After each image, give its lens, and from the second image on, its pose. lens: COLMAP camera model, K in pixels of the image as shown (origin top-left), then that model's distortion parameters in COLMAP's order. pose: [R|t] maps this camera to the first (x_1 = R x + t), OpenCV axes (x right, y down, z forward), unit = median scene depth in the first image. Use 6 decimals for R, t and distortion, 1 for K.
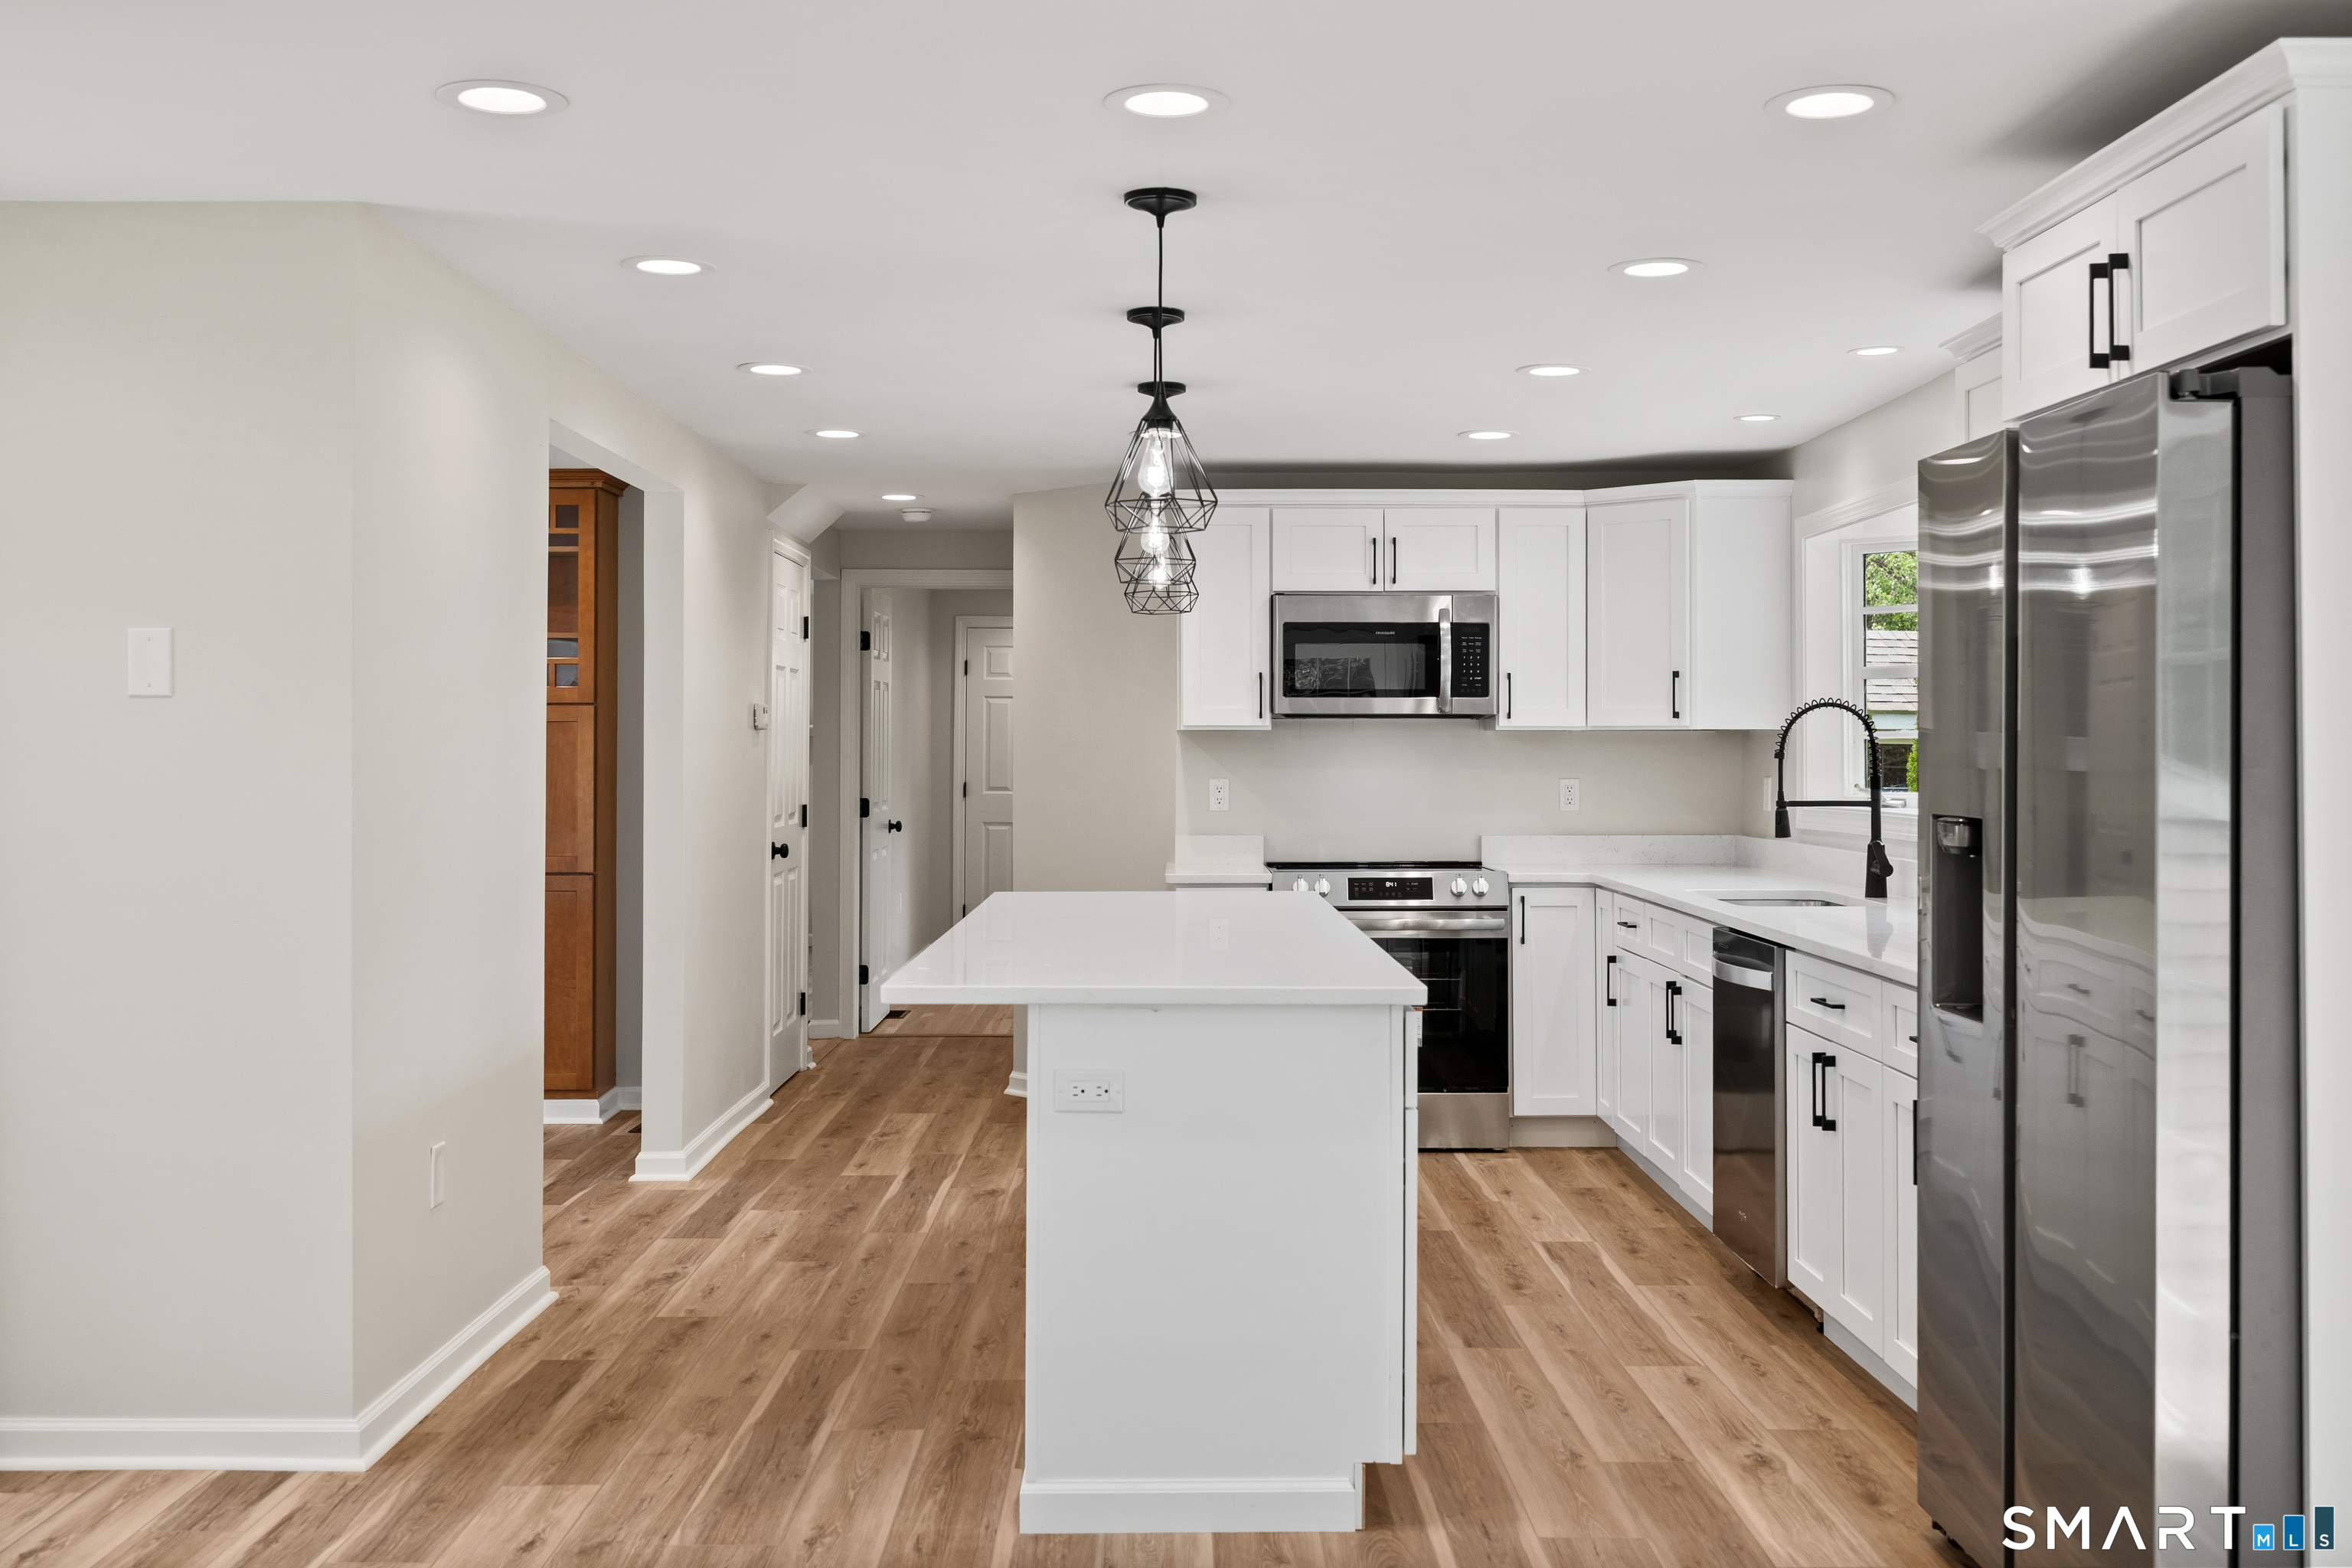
lens RADIAL K [[2299.5, 0, 1172.3], [0, 2299.5, 744.1], [0, 0, 1]] dist [0.013304, 0.000508]
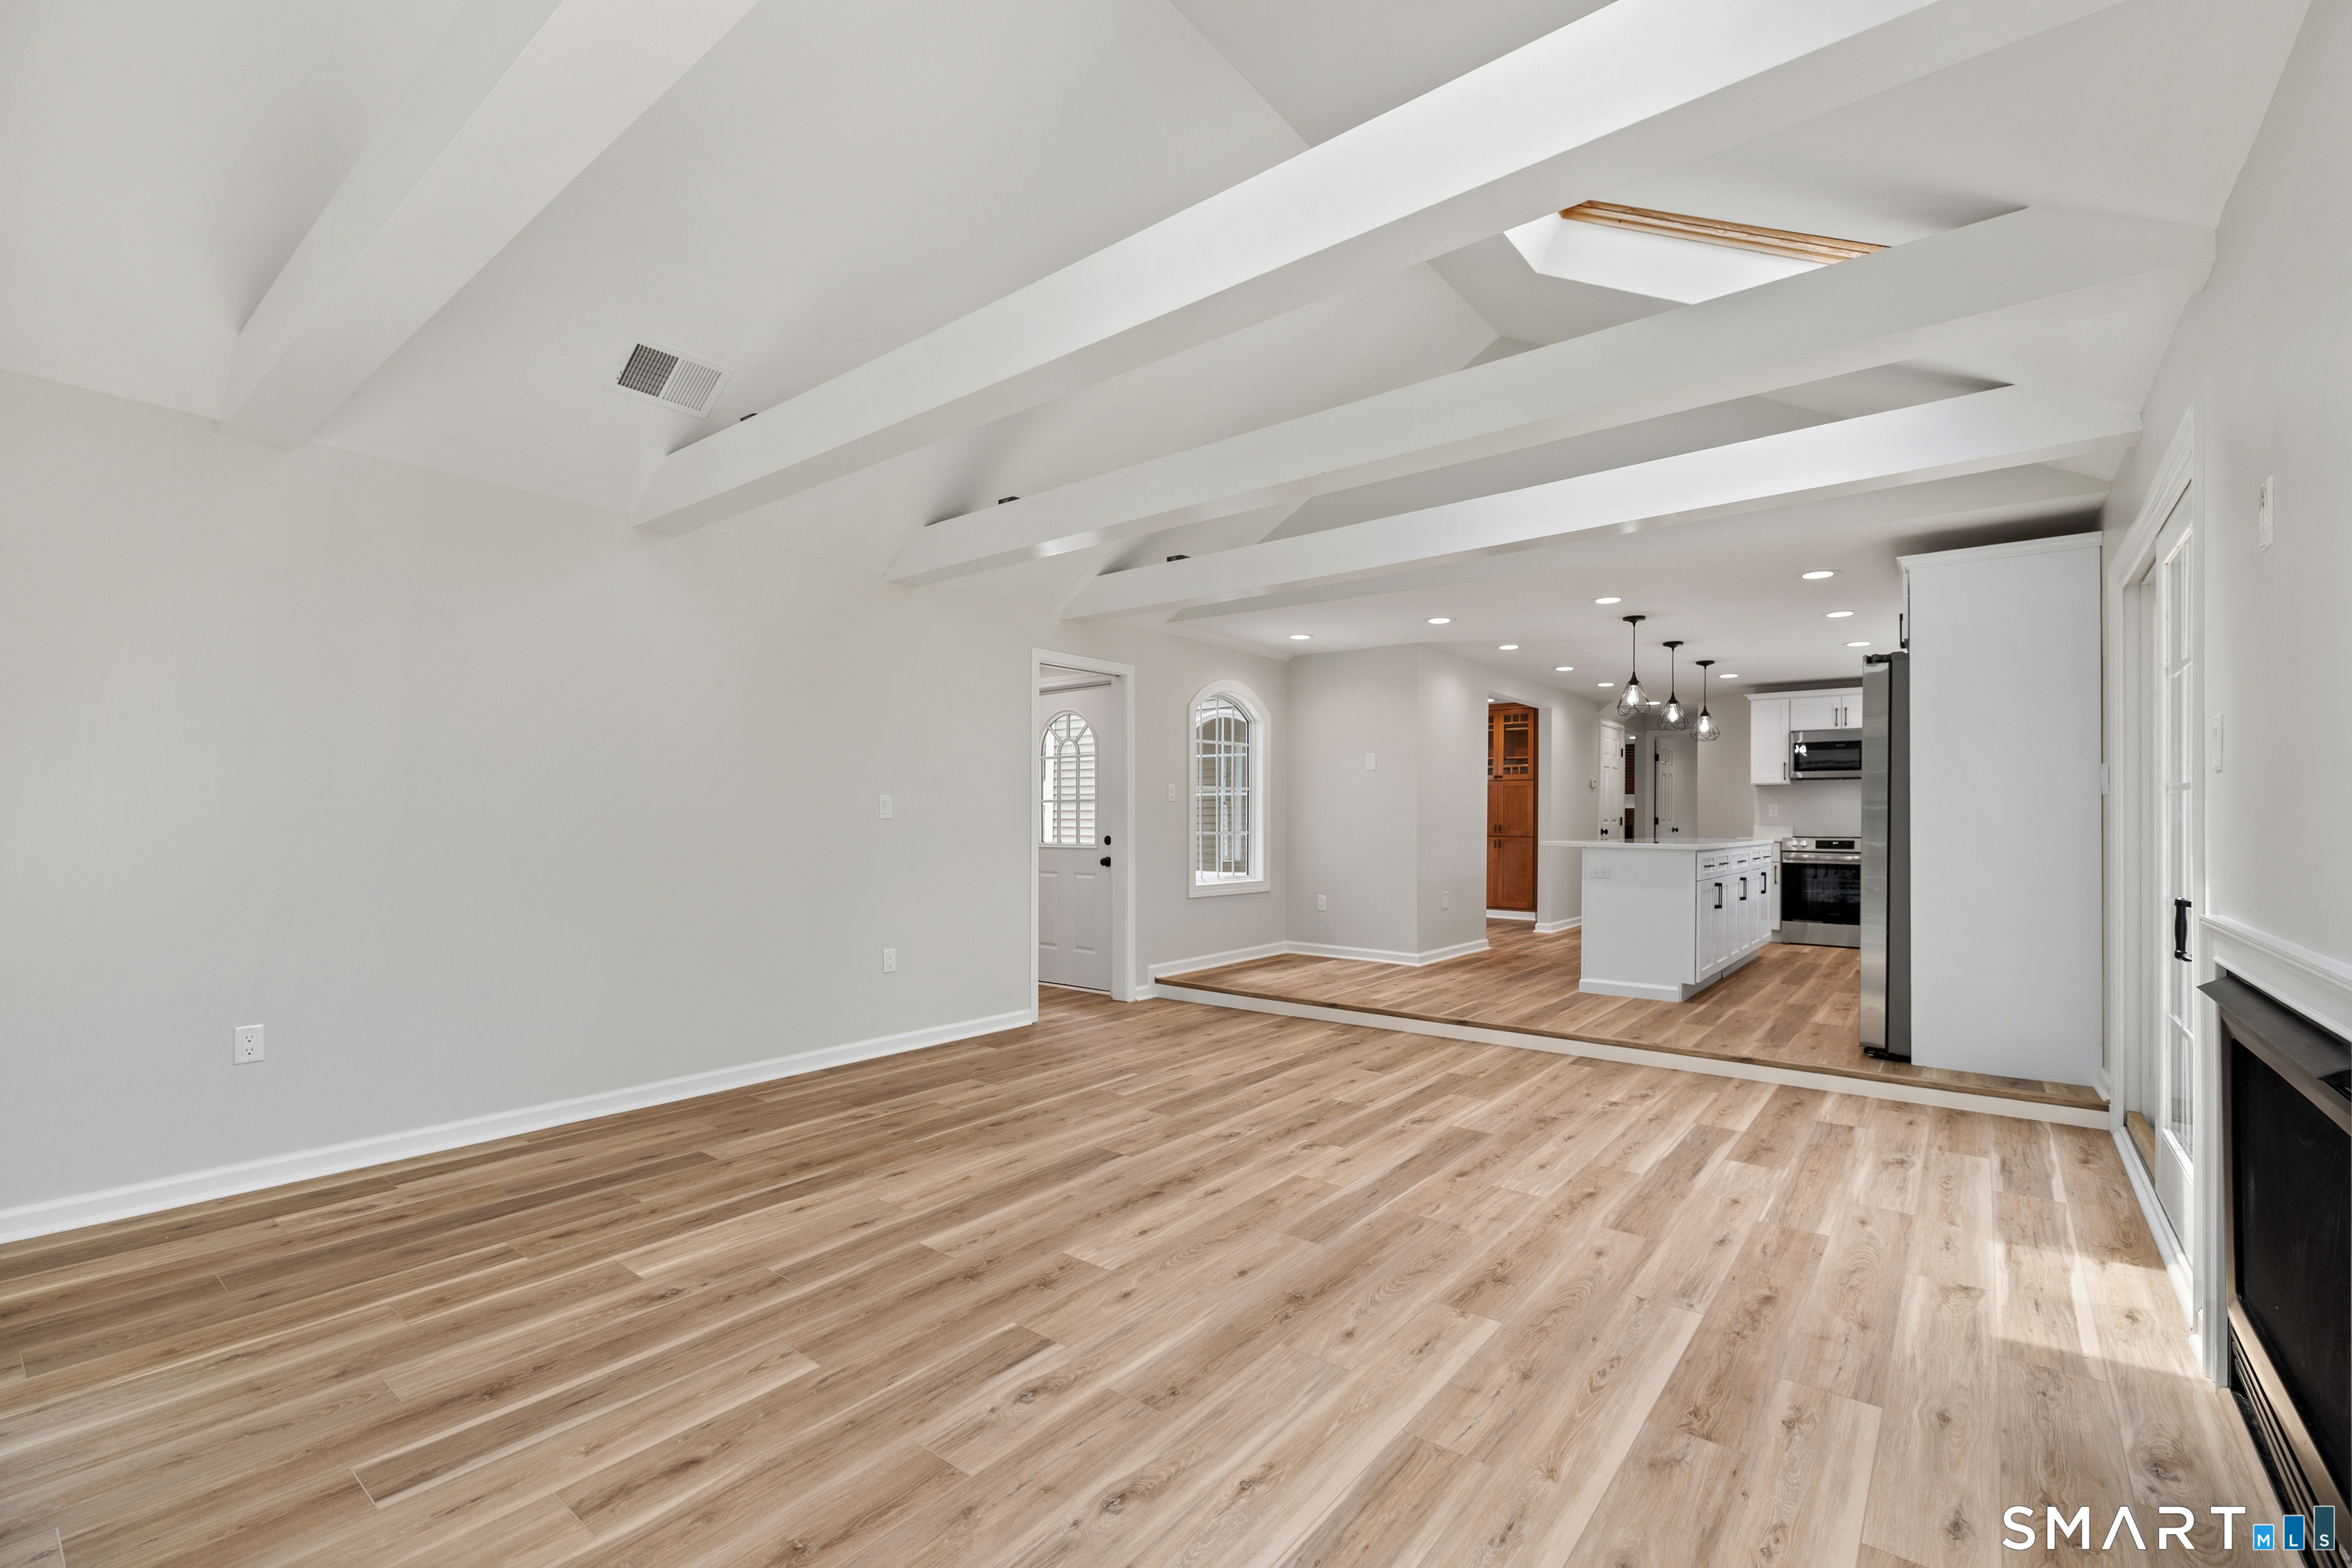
lens RADIAL K [[1012.9, 0, 1193.5], [0, 1012.9, 813.1], [0, 0, 1]] dist [0.000154, -0.000080]
pose [[0.789357, -0.002336, -0.613930, 0.217186], [-0.000482, 0.999990, -0.004425, 0.032641], [0.613934, 0.003789, 0.789348, -0.318840]]
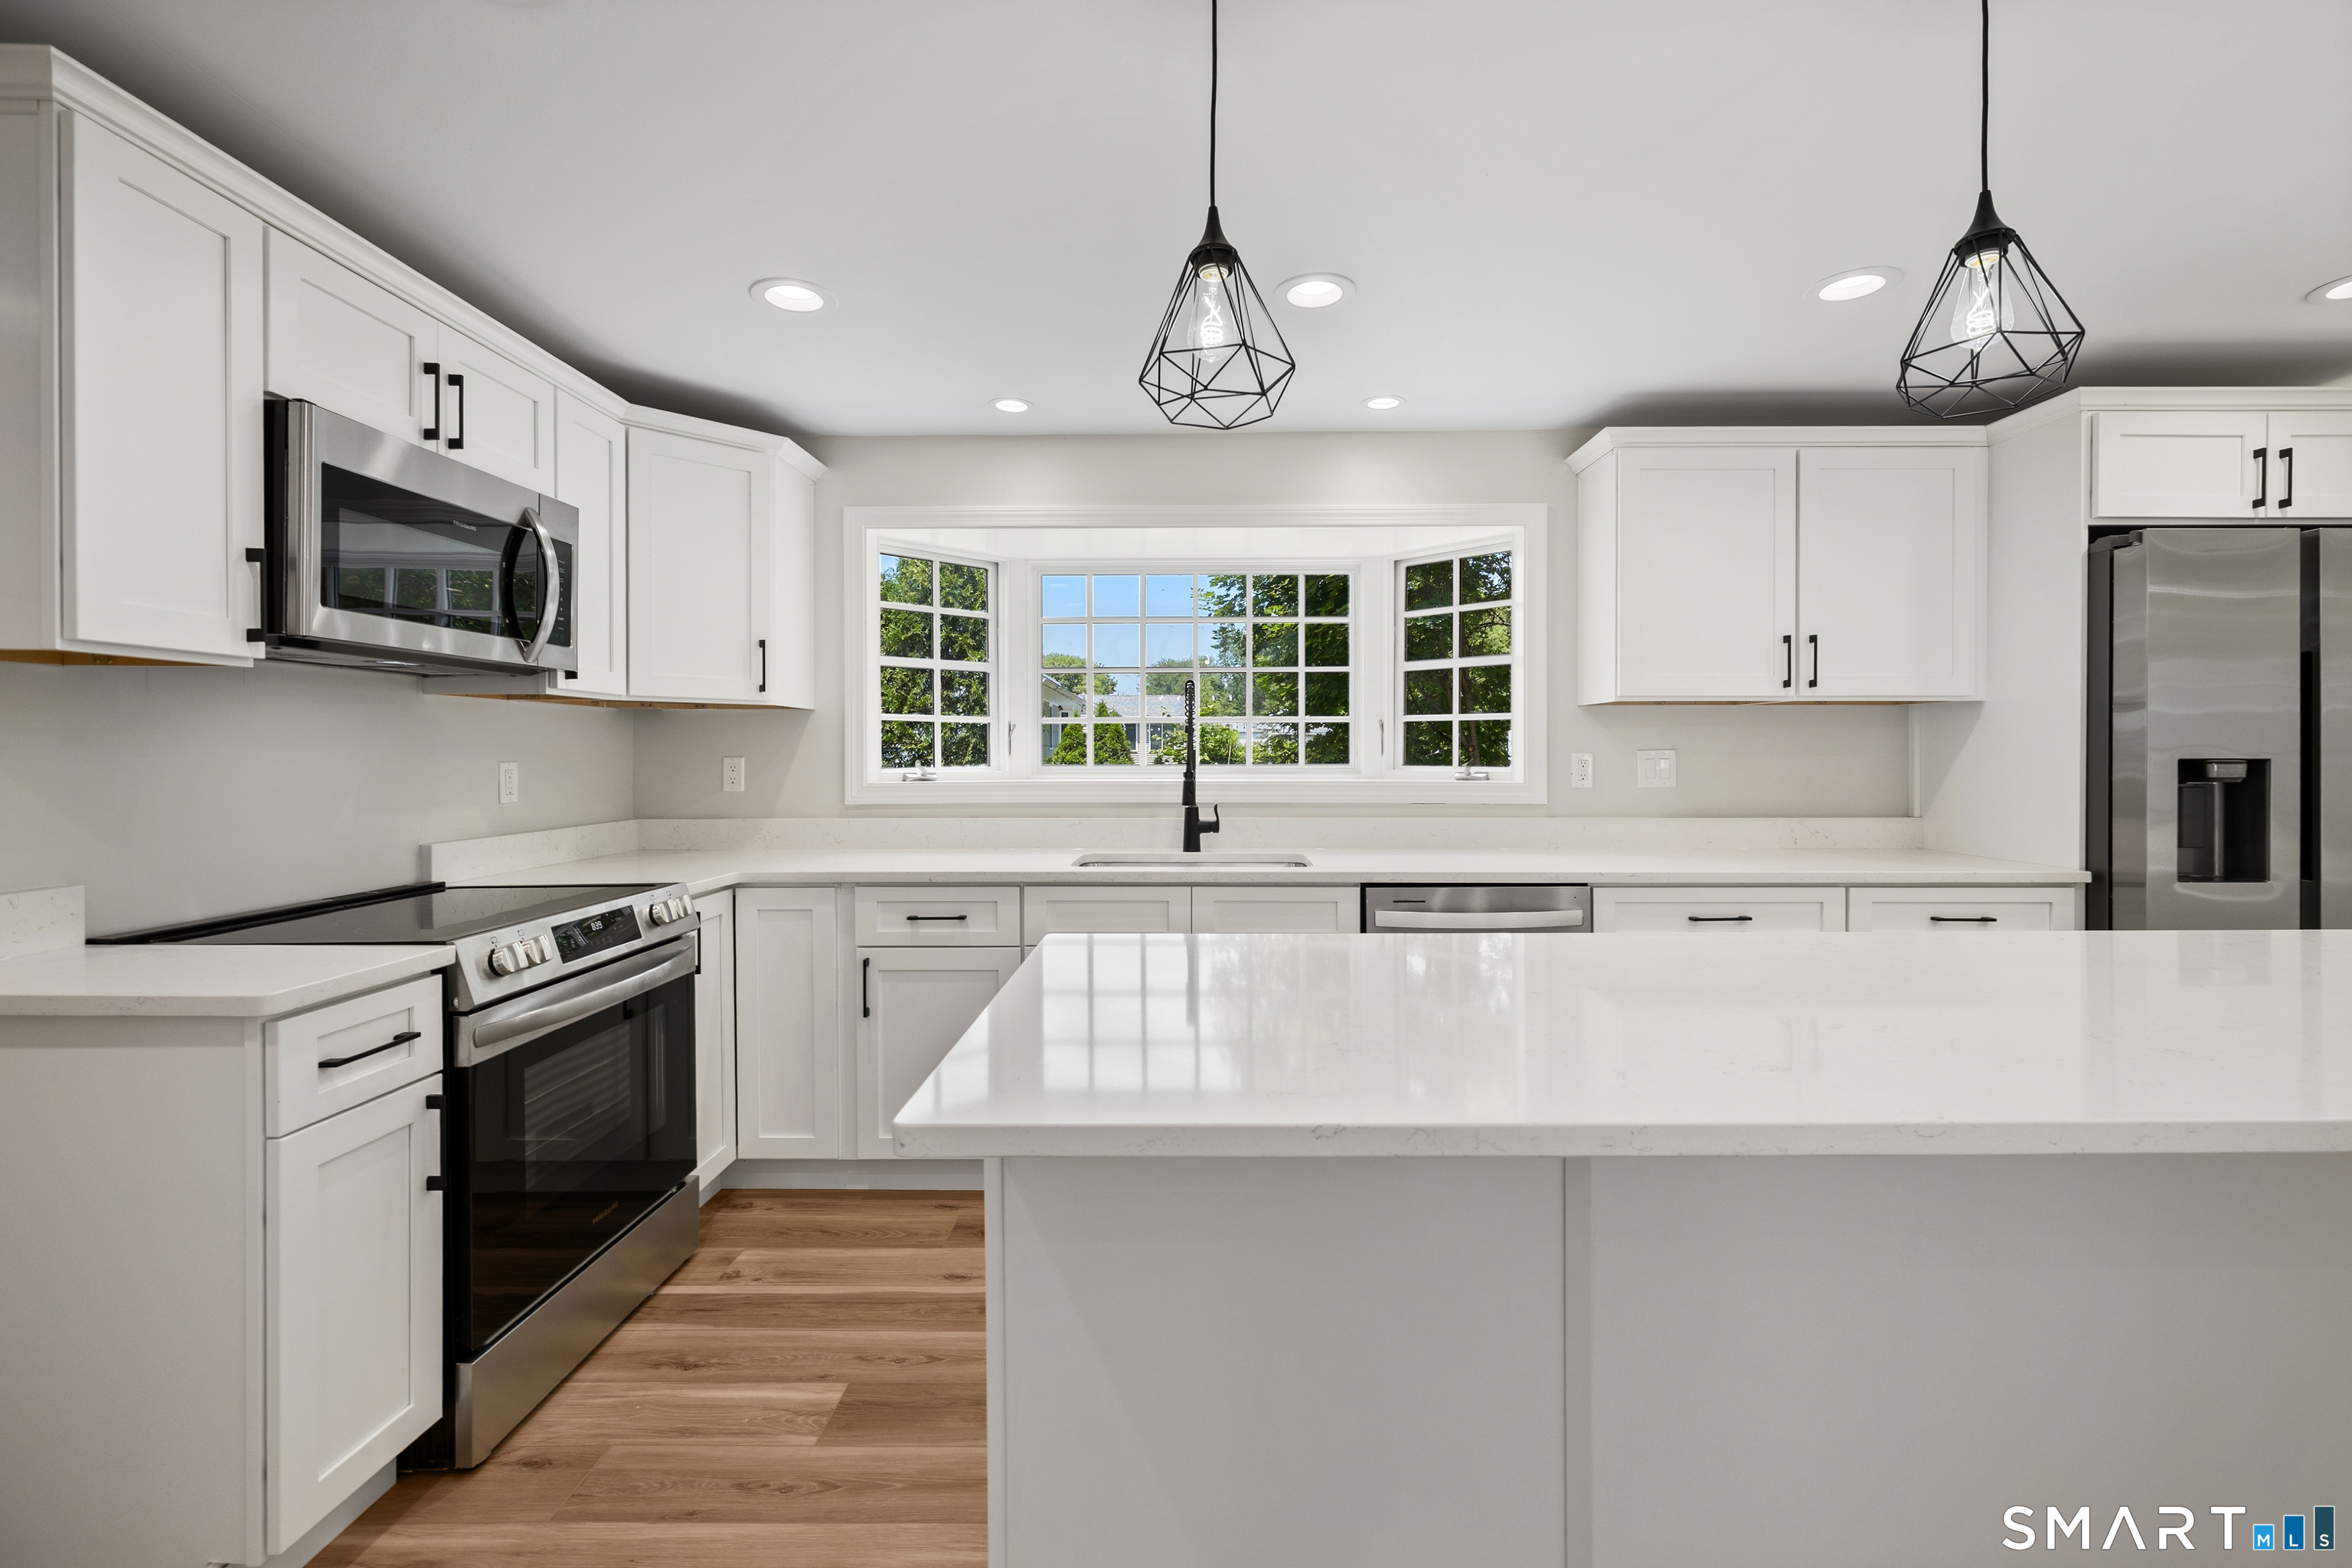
lens RADIAL K [[1018.4, 0, 1191.3], [0, 1018.4, 755.9], [0, 0, 1]] dist [0.000473, 0.000290]
pose [[0.014869, -0.003272, 0.999884, -0.179605], [0.000059, 0.999995, 0.003271, 0.012681], [-0.999889, 0.000010, 0.014869, 0.807738]]
